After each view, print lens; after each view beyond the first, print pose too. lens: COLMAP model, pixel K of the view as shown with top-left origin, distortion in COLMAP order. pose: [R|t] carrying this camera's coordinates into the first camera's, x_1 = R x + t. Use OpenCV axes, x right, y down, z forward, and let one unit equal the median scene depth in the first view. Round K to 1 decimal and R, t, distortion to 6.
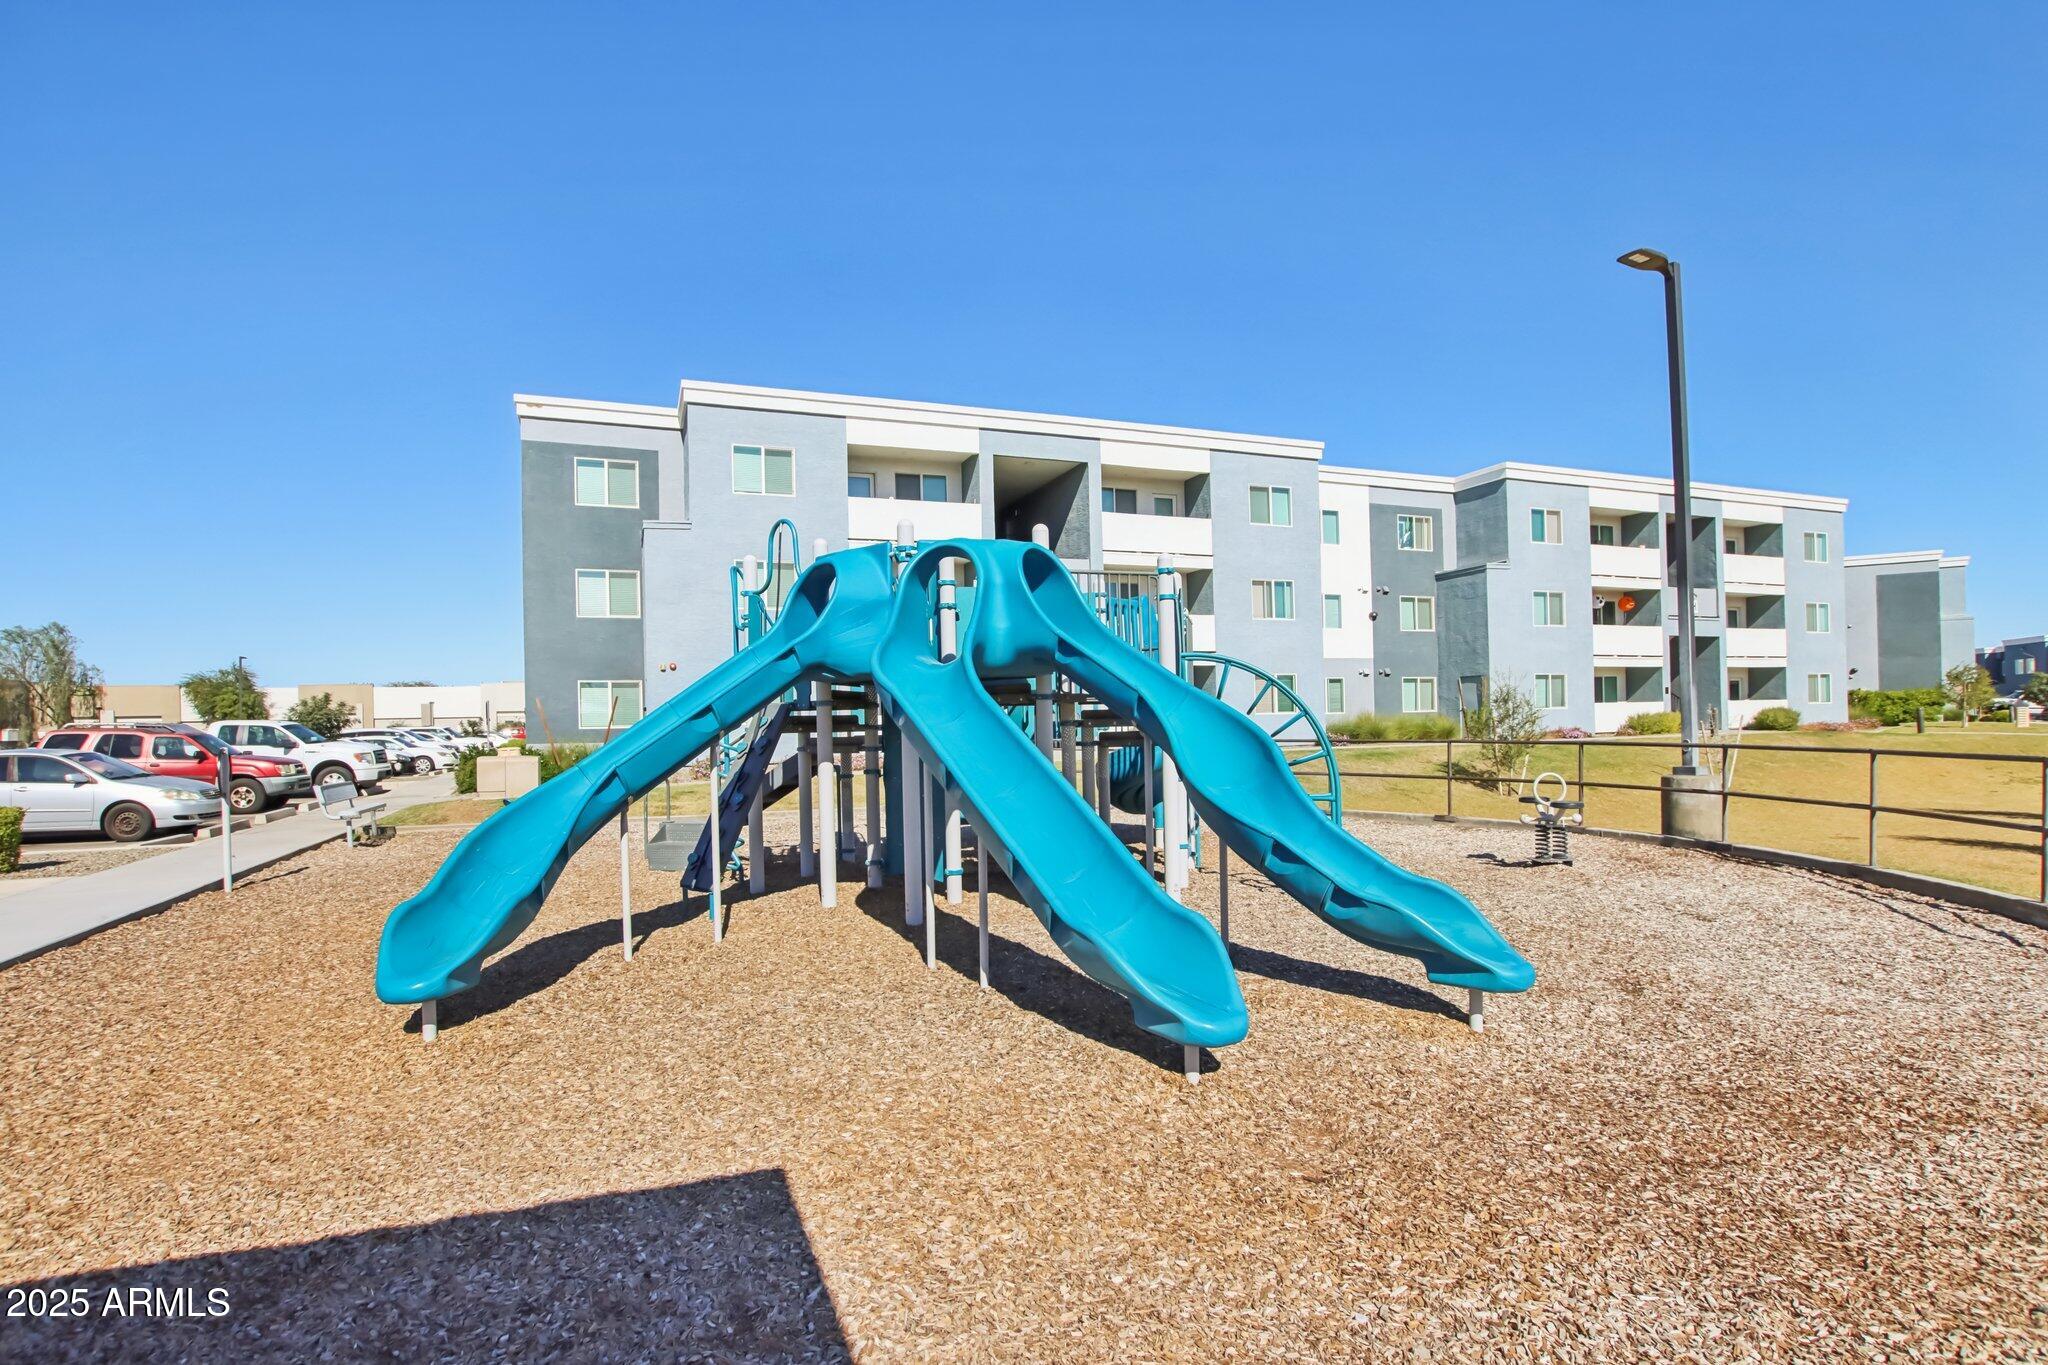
lens RADIAL K [[990.2, 0, 1025.8], [0, 990.2, 734.2], [0, 0, 1]] dist [-0.003107, -0.000061]
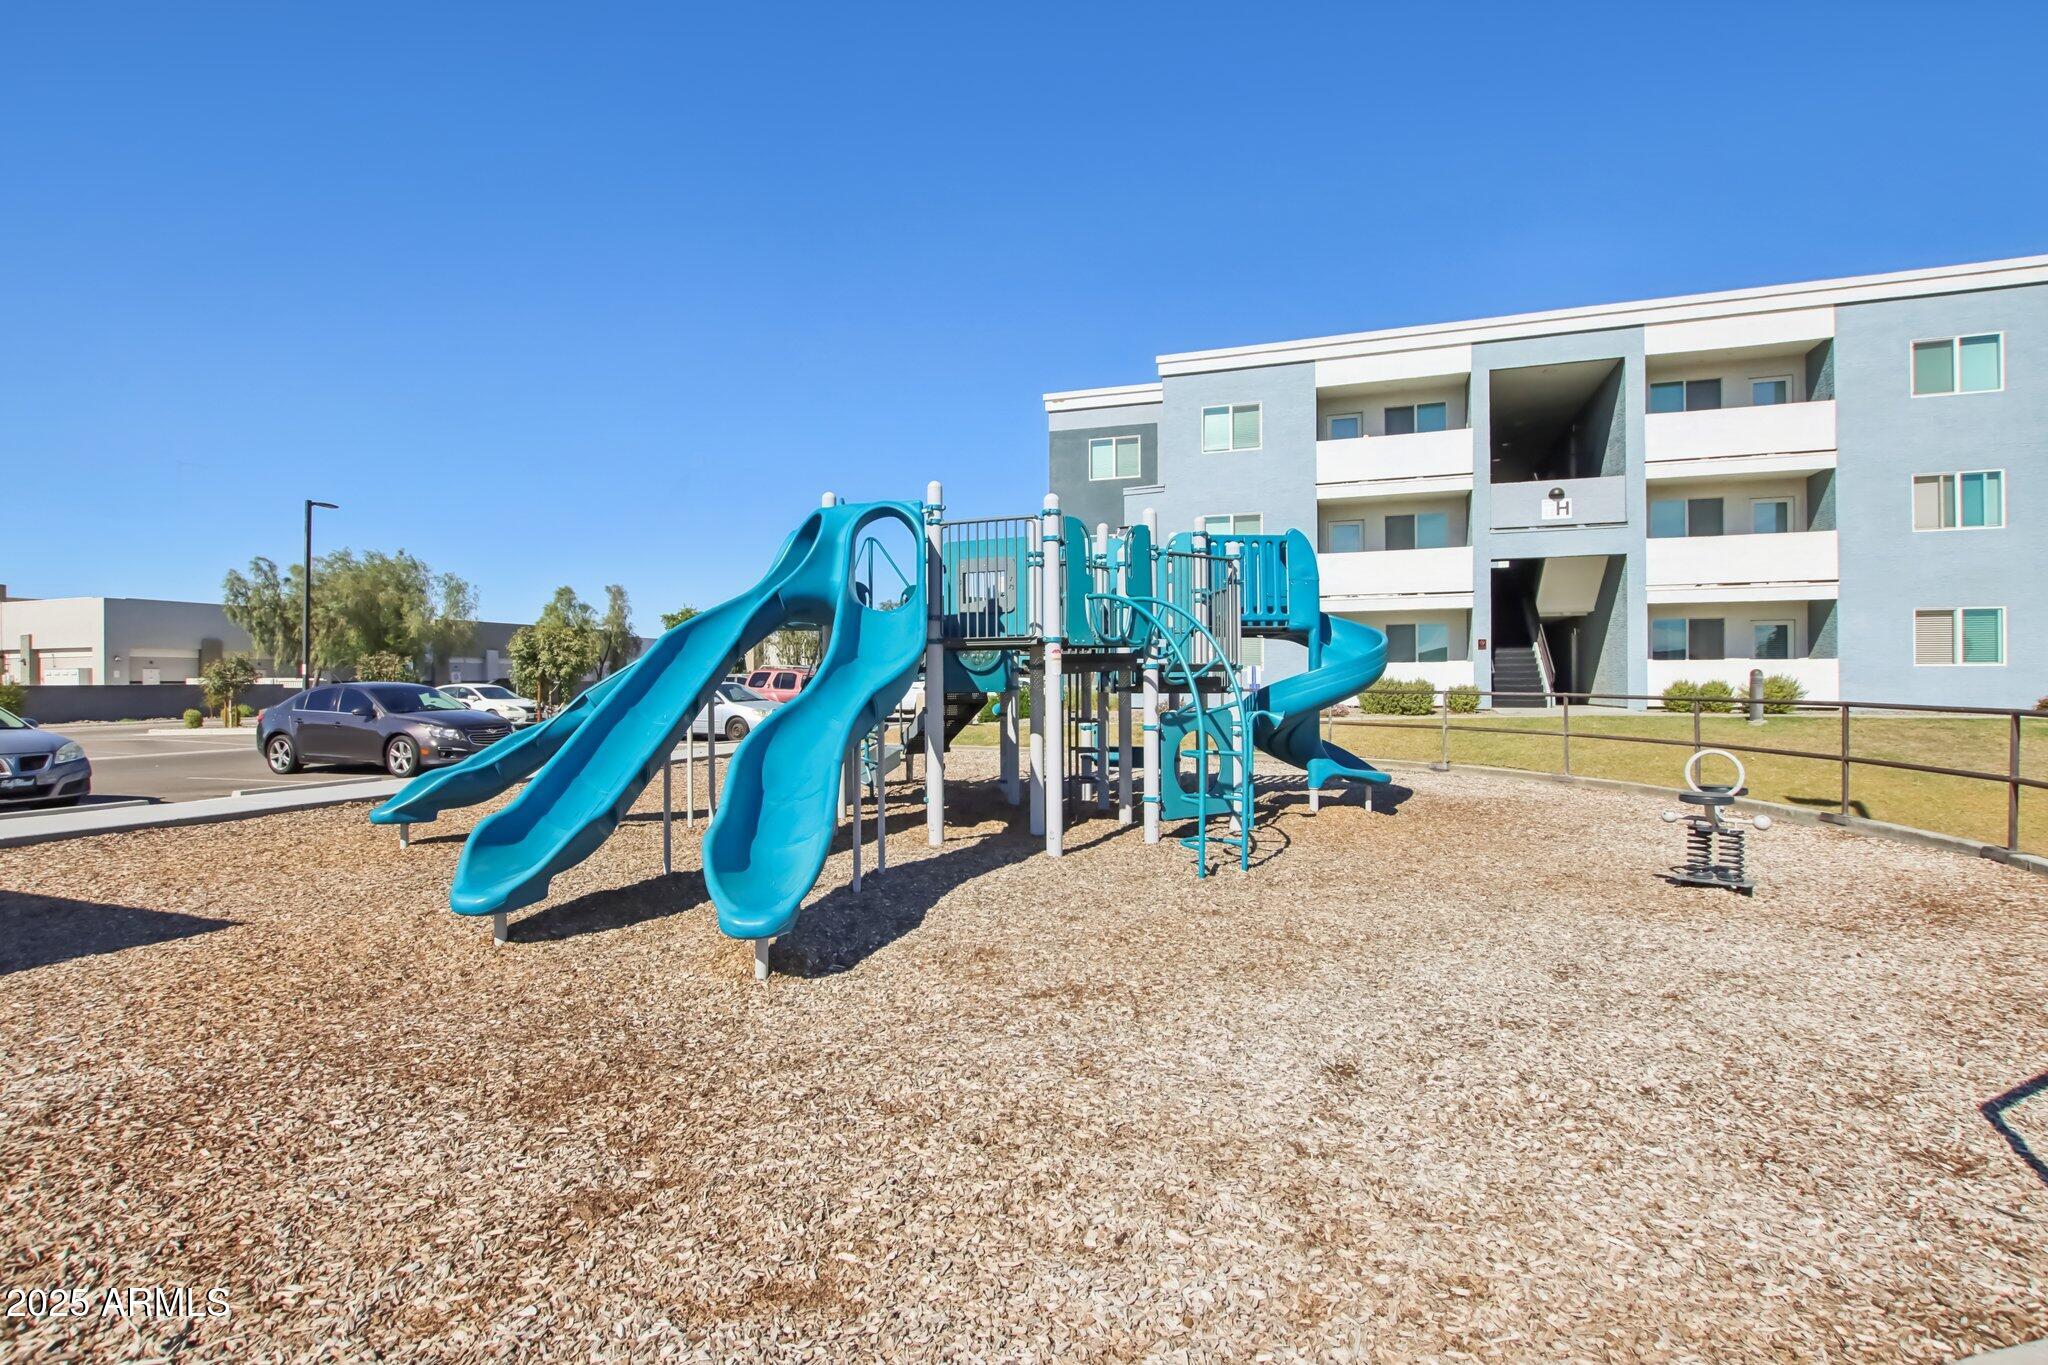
lens RADIAL K [[951.7, 0, 1024.0], [0, 951.7, 682.5], [0, 0, 1]] dist [0.002334, 0.000752]
pose [[0.776424, 0.021565, -0.629842, 0.196146], [-0.018310, 0.999764, 0.011660, -0.005280], [0.629945, 0.002479, 0.776635, 0.080330]]
